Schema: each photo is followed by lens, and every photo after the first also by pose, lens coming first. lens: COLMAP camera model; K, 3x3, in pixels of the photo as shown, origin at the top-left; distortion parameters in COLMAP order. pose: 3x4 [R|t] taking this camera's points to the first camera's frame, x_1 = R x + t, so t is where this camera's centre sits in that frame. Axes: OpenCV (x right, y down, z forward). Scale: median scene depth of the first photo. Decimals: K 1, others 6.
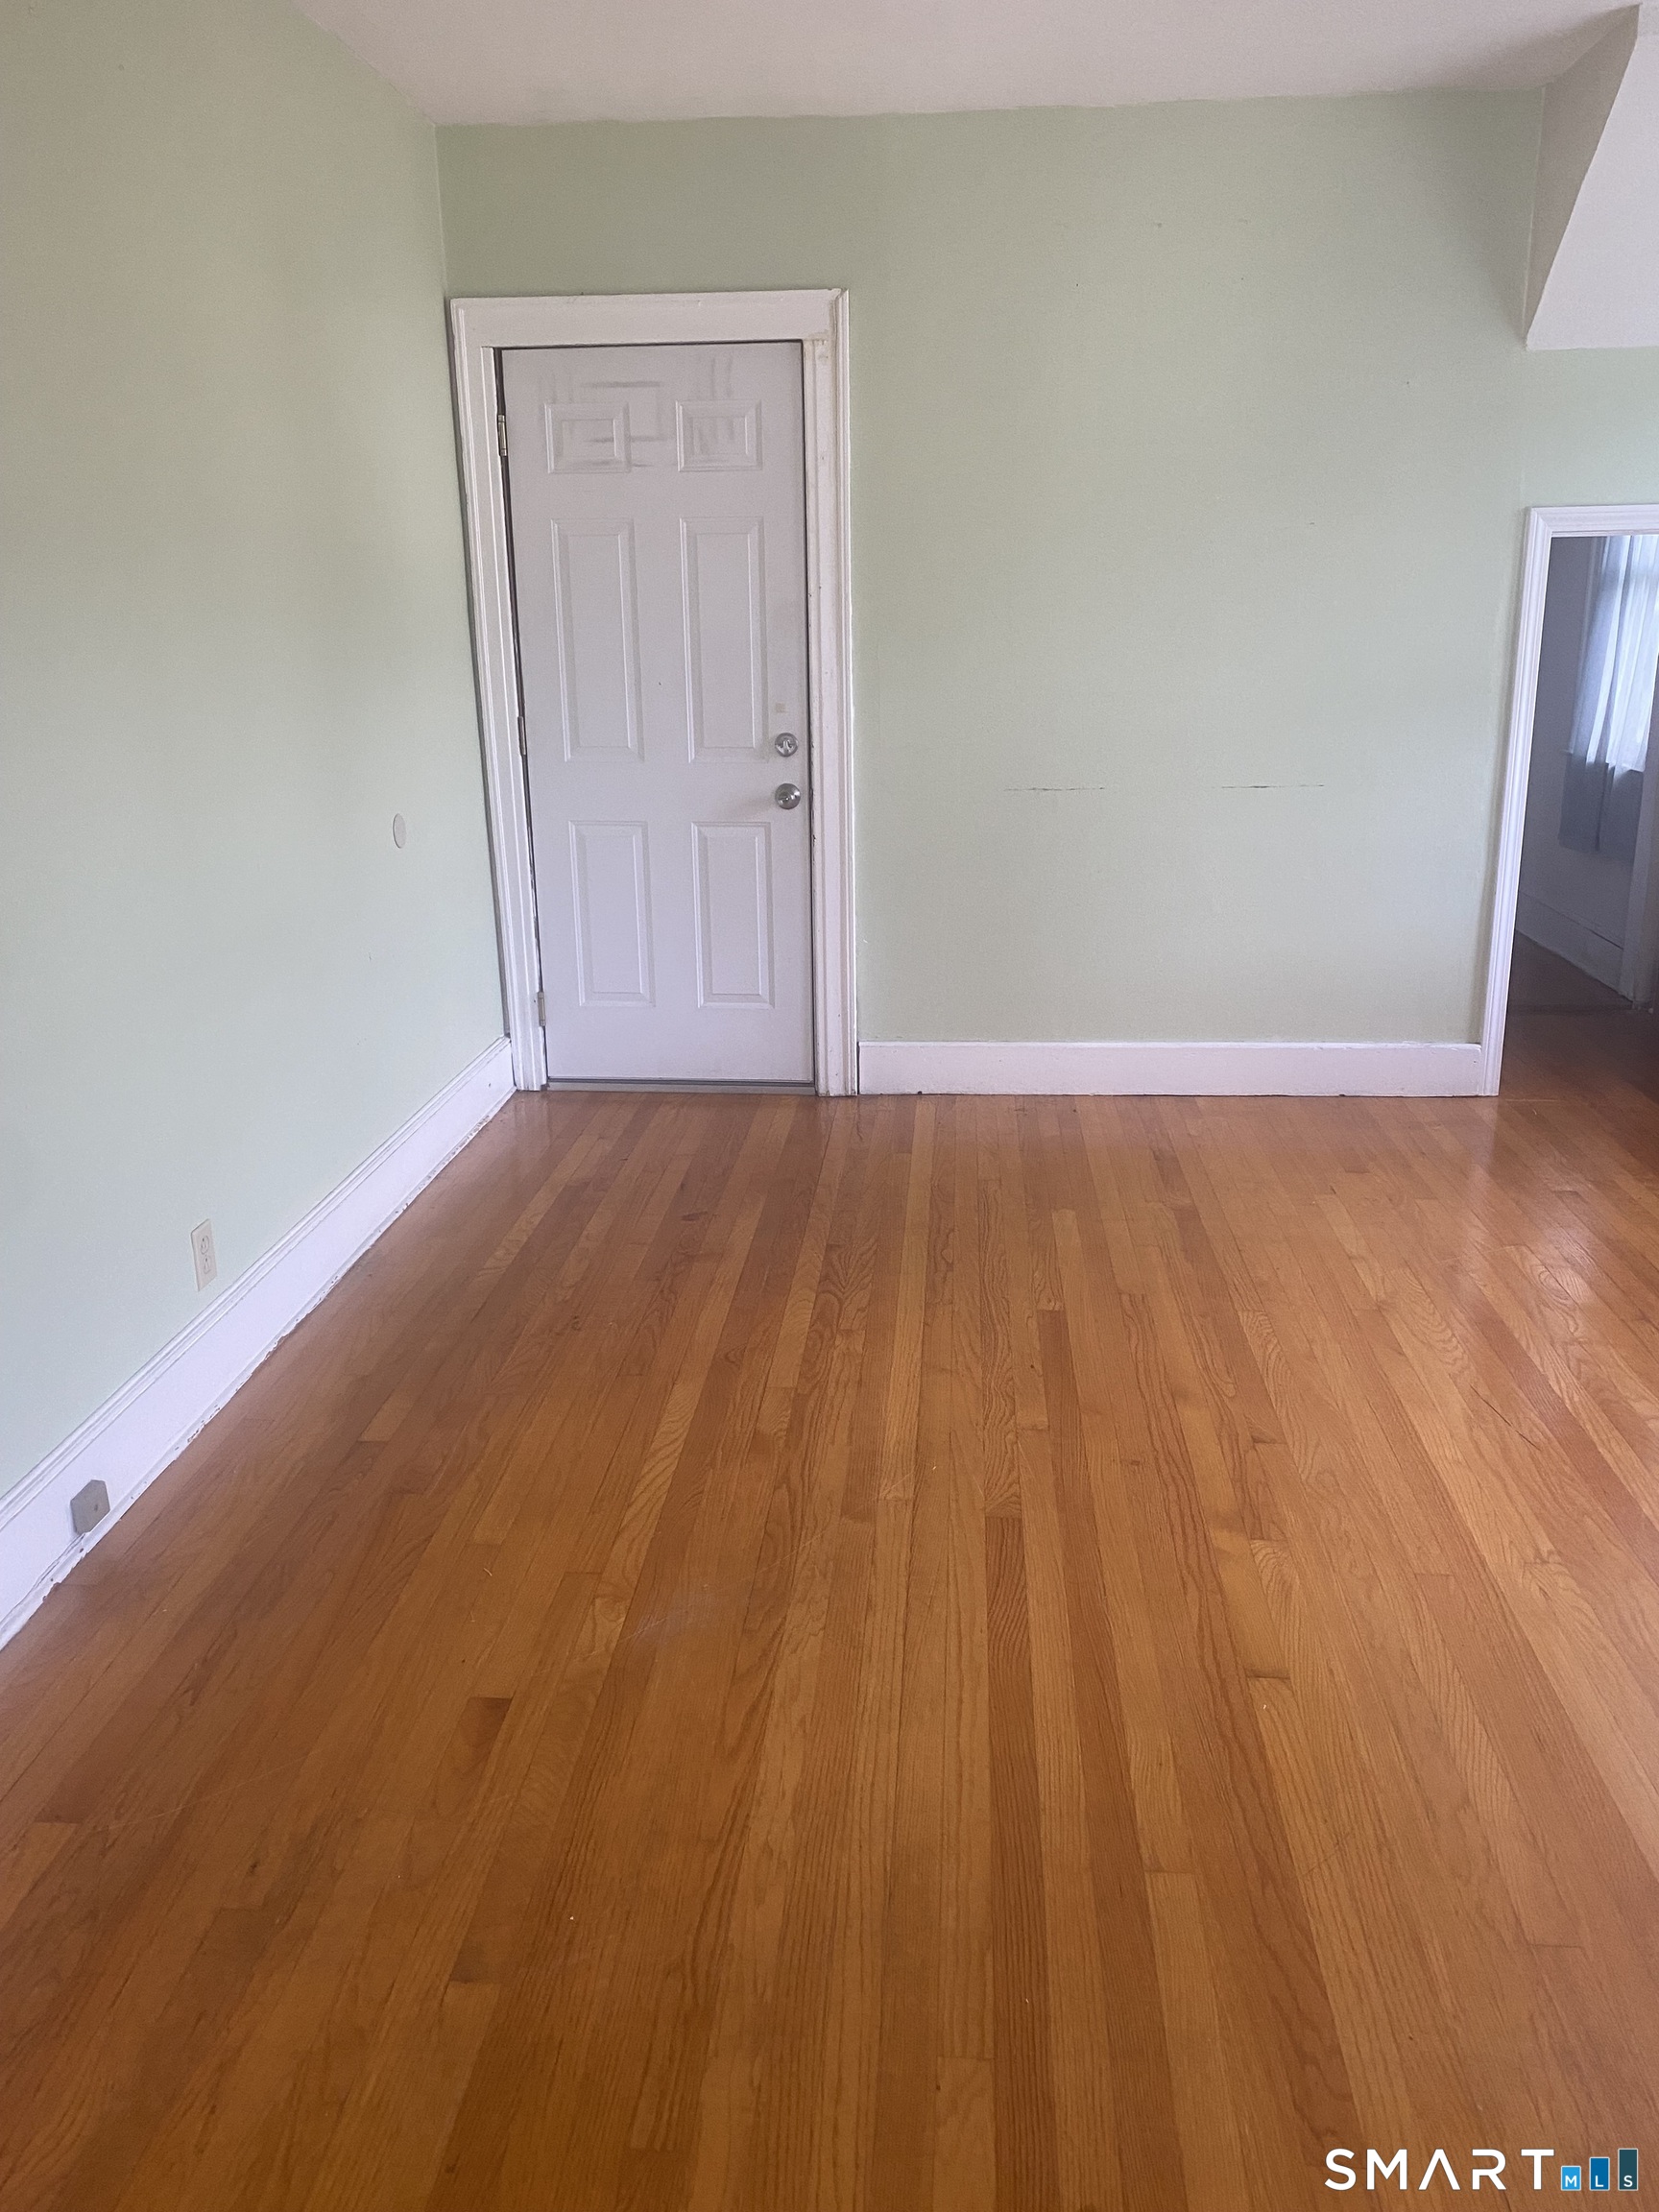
lens RADIAL K [[1684.5, 0, 833.9], [0, 1684.5, 1080.1], [0, 0, 1]] dist [0.045959, -0.056220]
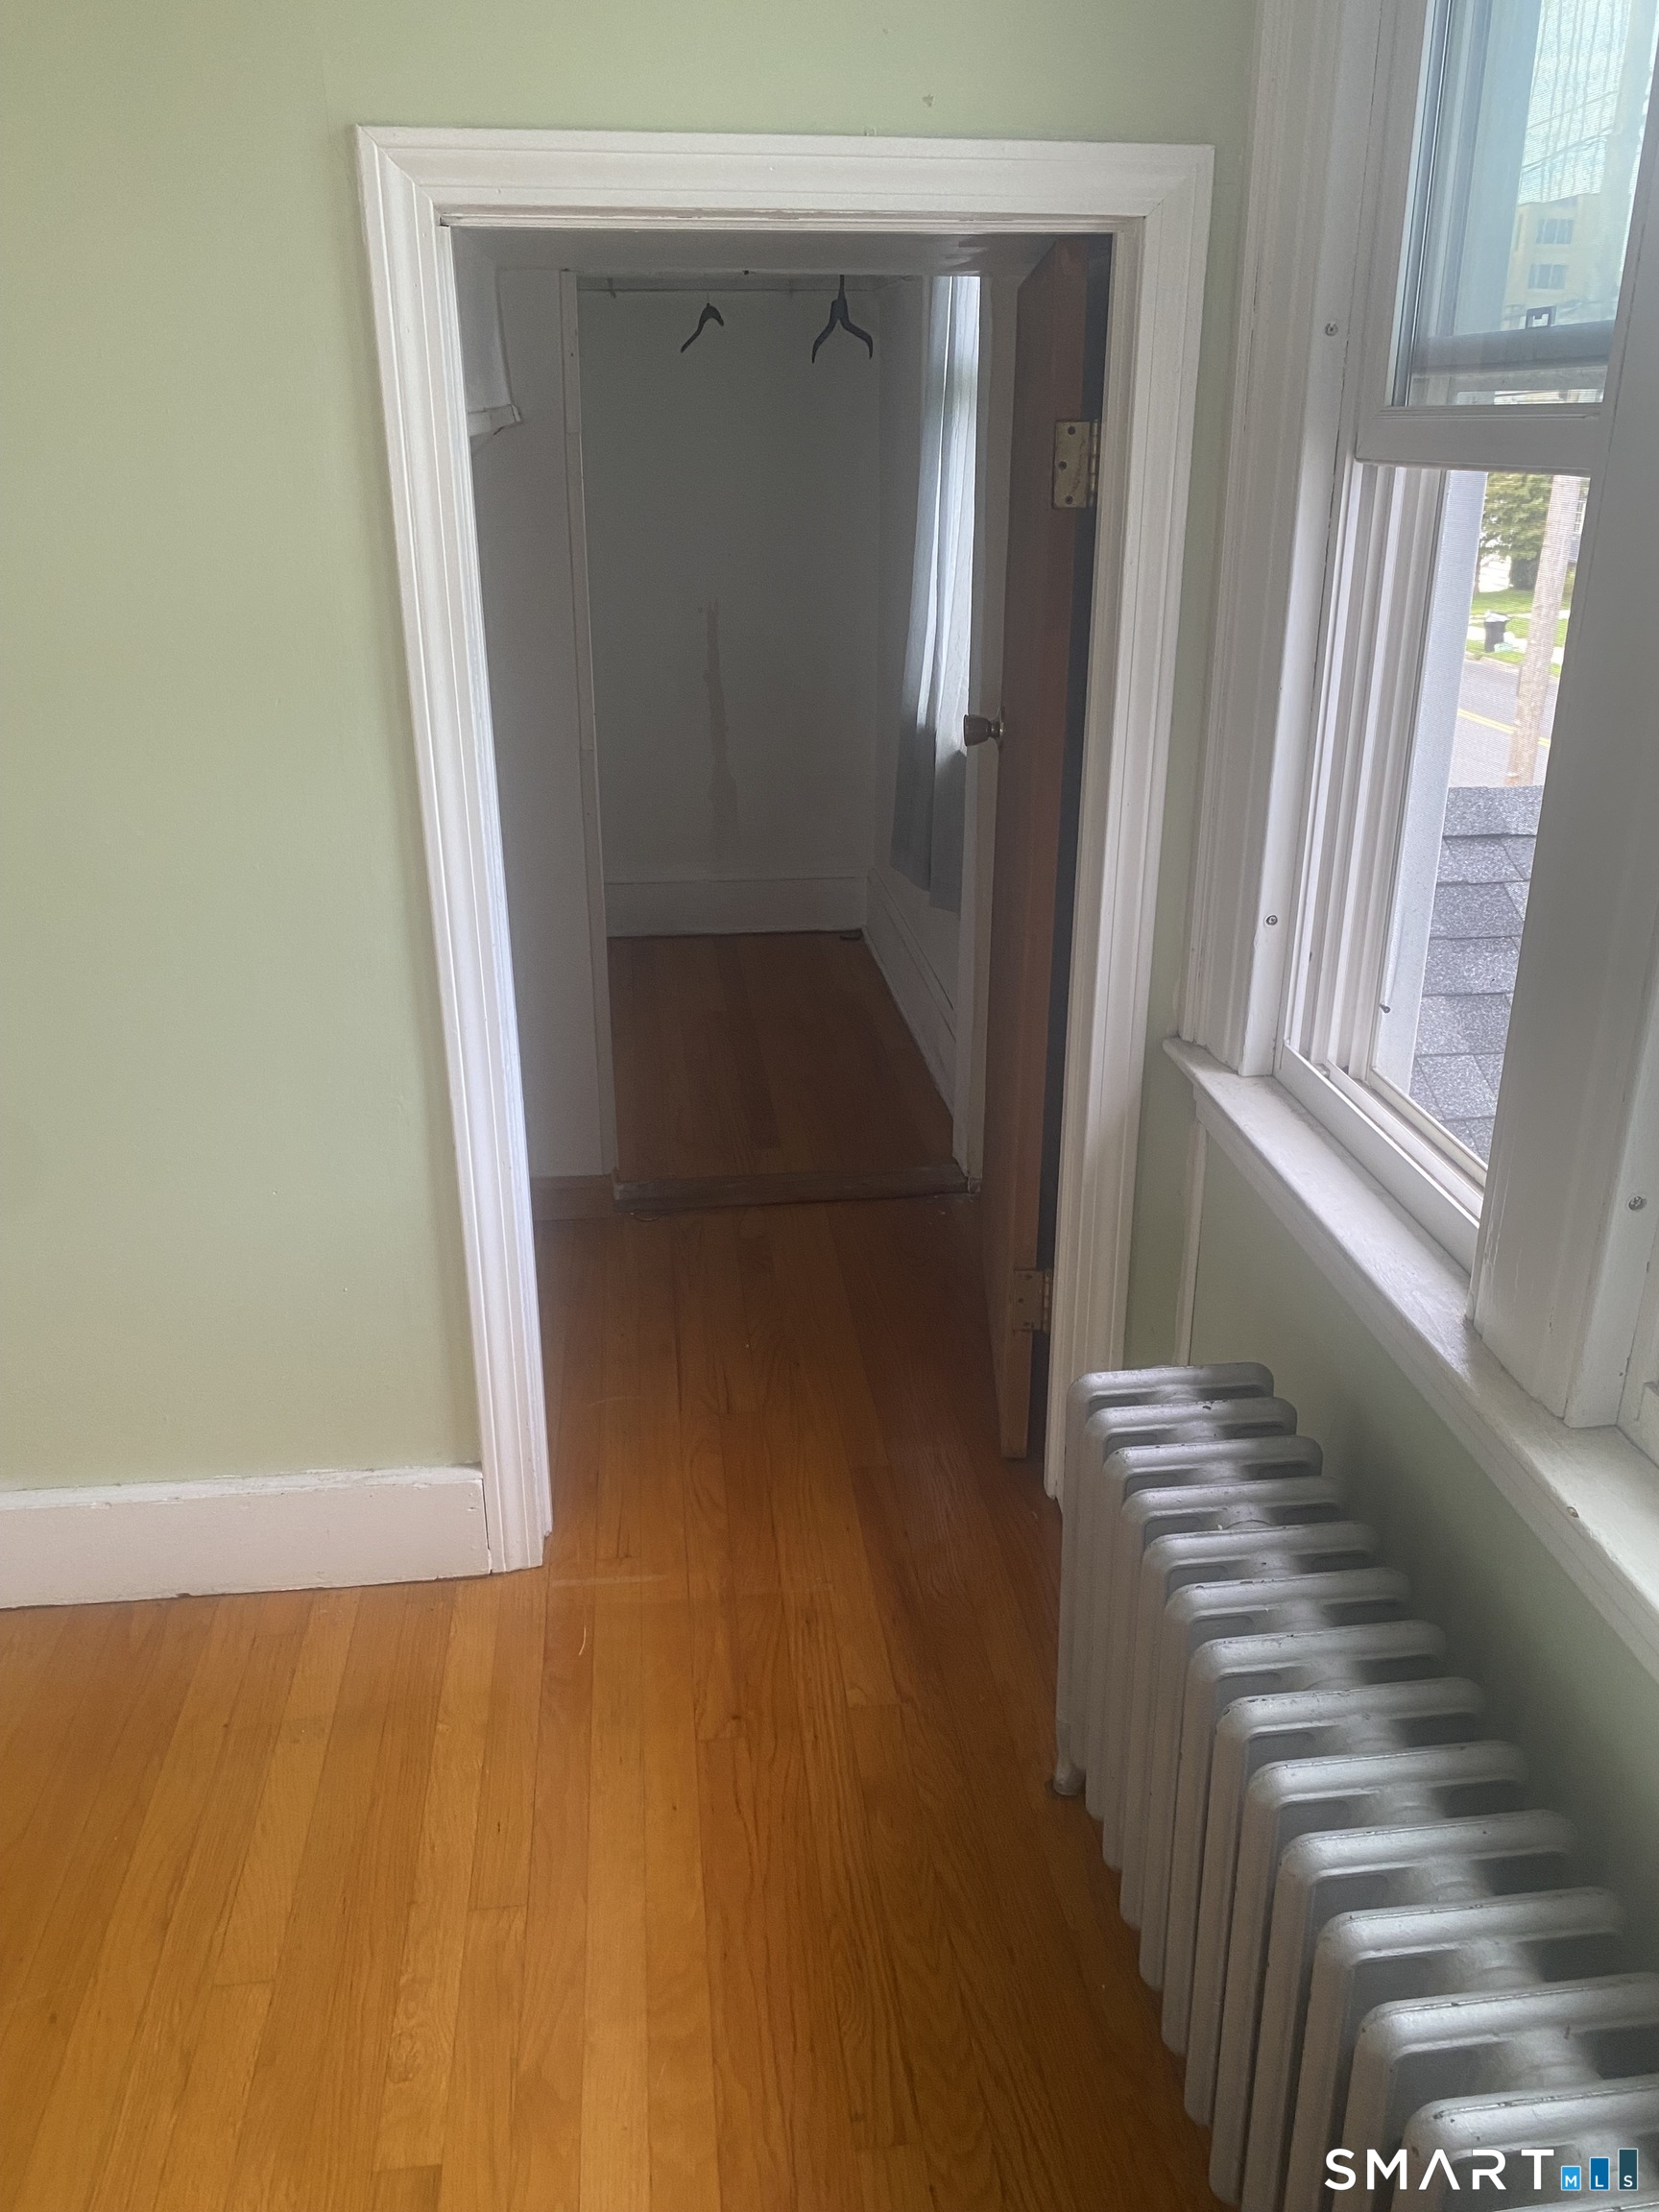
lens RADIAL K [[1684.5, 0, 848.3], [0, 1684.5, 1082.6], [0, 0, 1]] dist [0.045959, -0.056220]
pose [[0.980532, -0.050596, 0.189728, 0.577366], [0.032938, 0.994923, 0.095096, -0.228325], [-0.193576, -0.086995, 0.977221, 0.829985]]
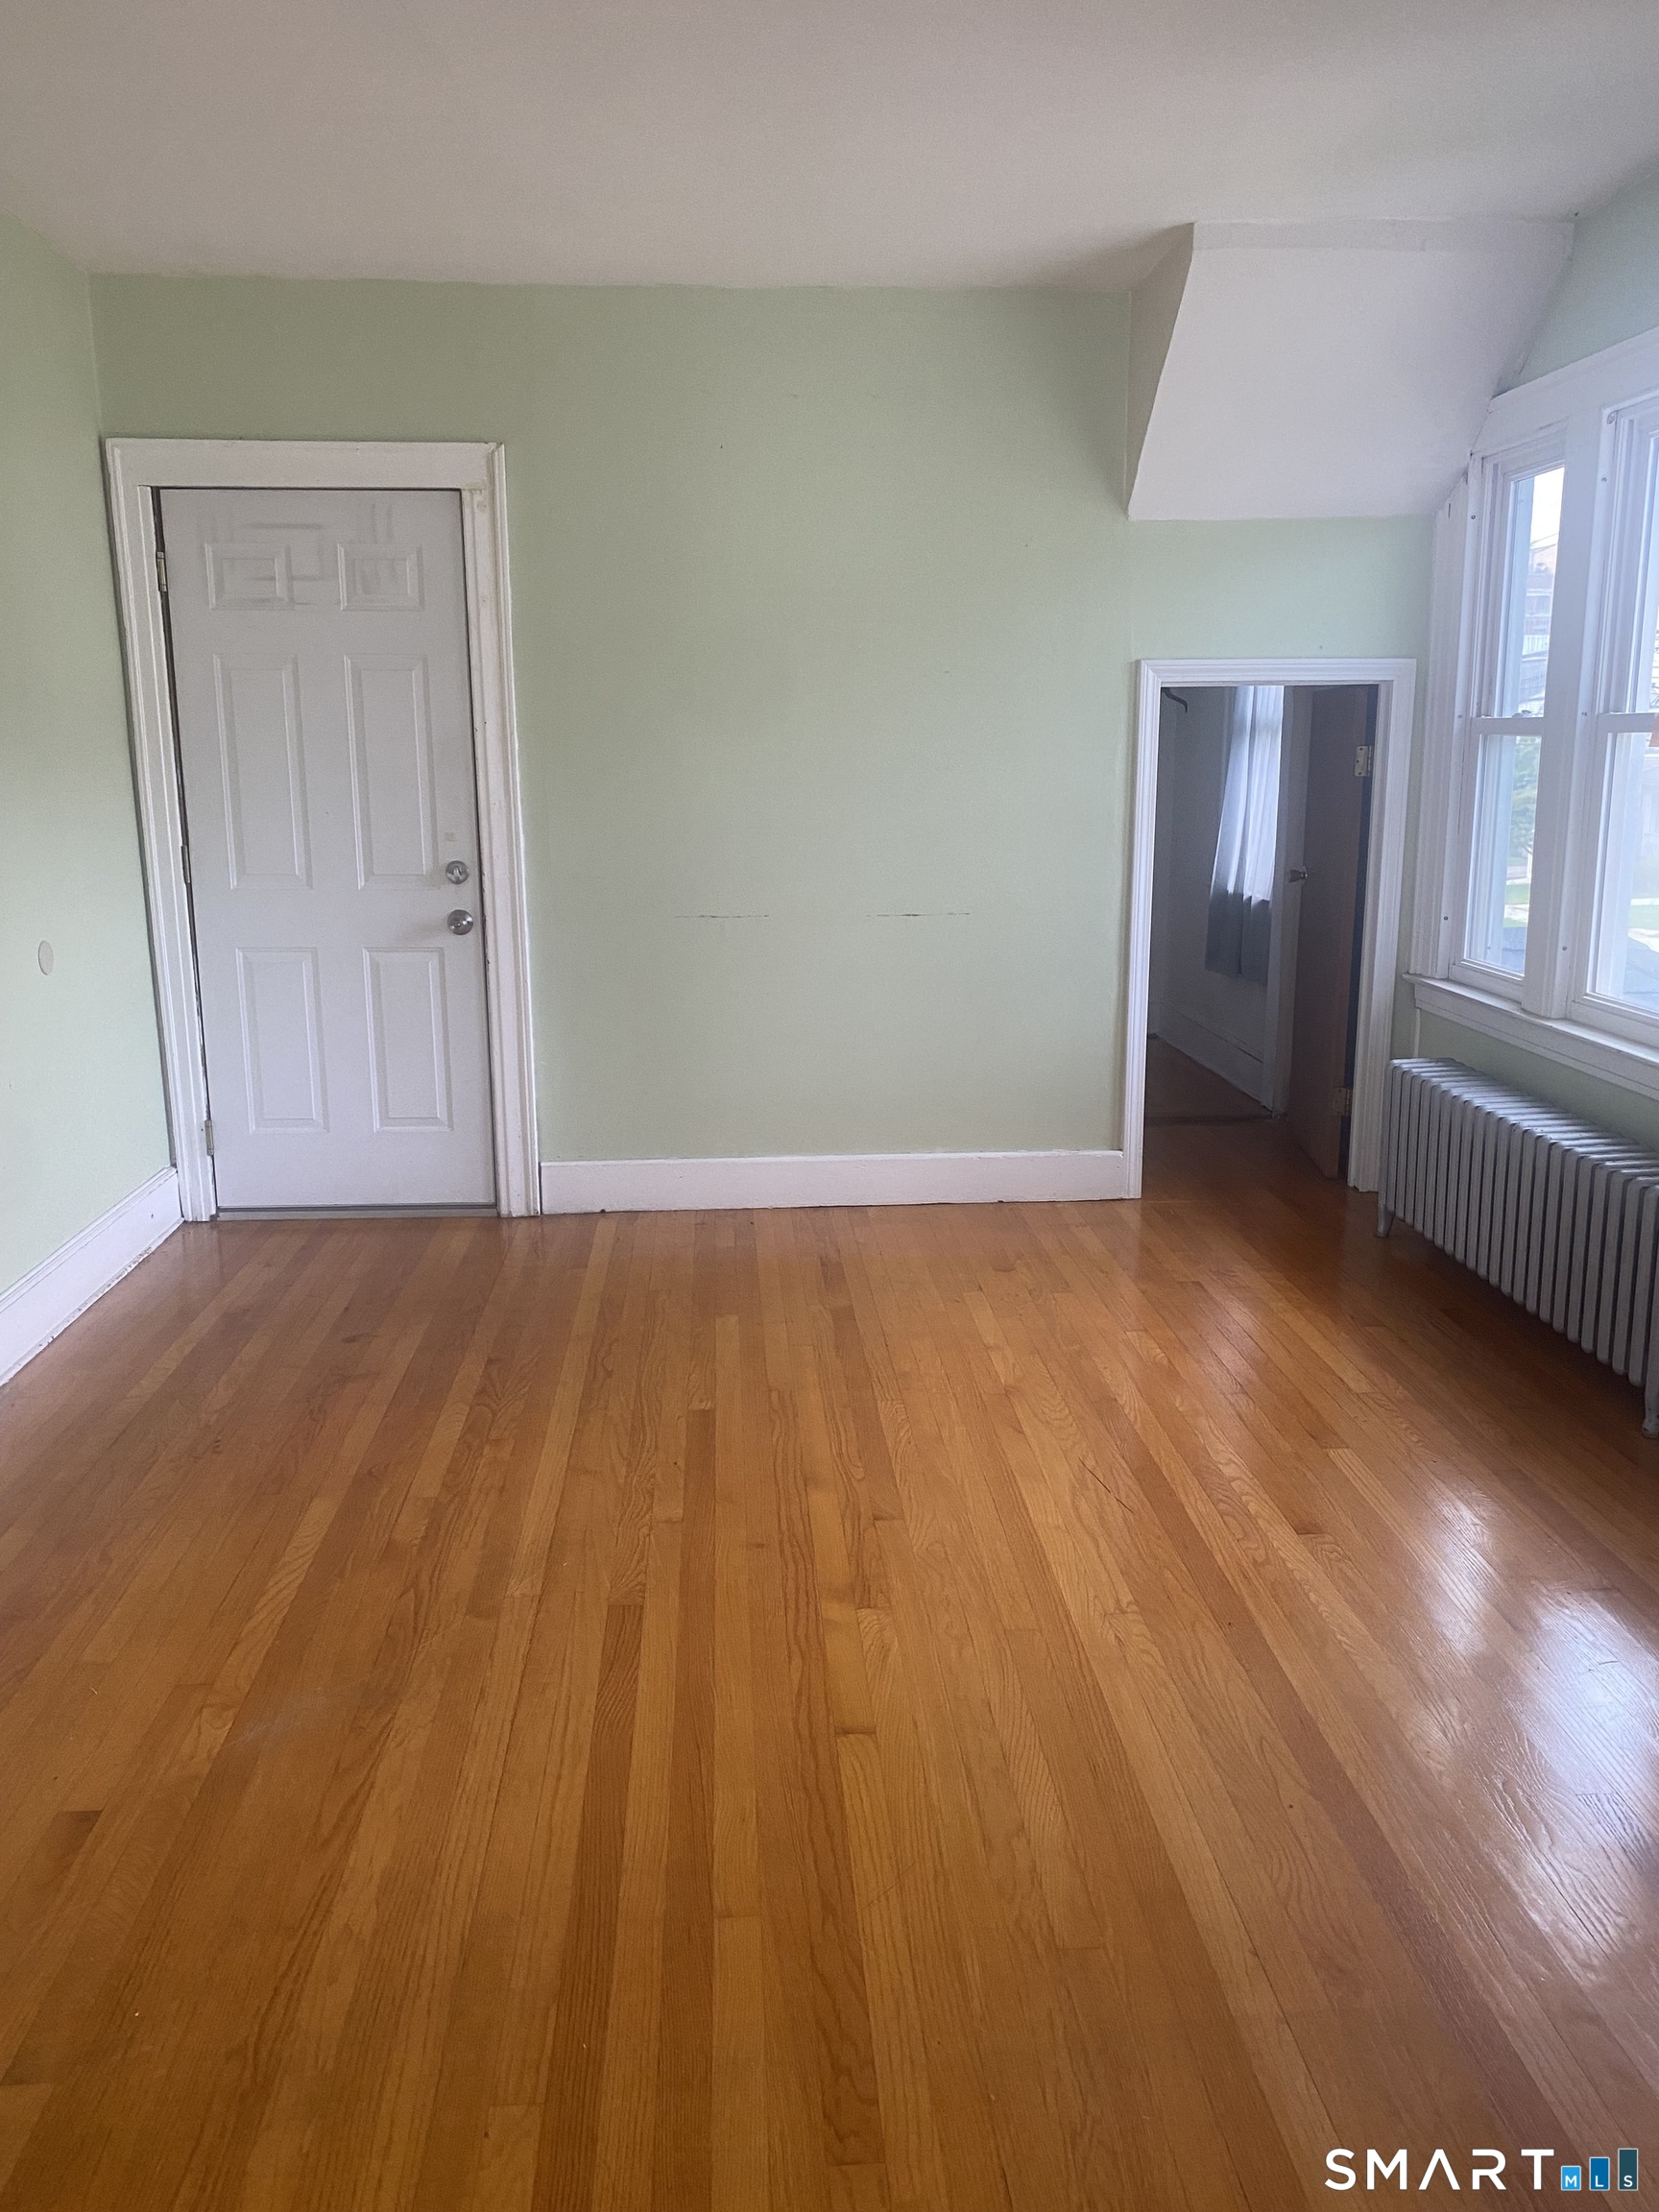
lens RADIAL K [[1684.5, 0, 825.9], [0, 1684.5, 1108.0], [0, 0, 1]] dist [0.045959, -0.056220]
pose [[0.989922, -0.020295, 0.140155, 0.065074], [0.029367, 0.997584, -0.062962, 0.019567], [-0.138538, 0.066444, 0.988126, -0.045881]]
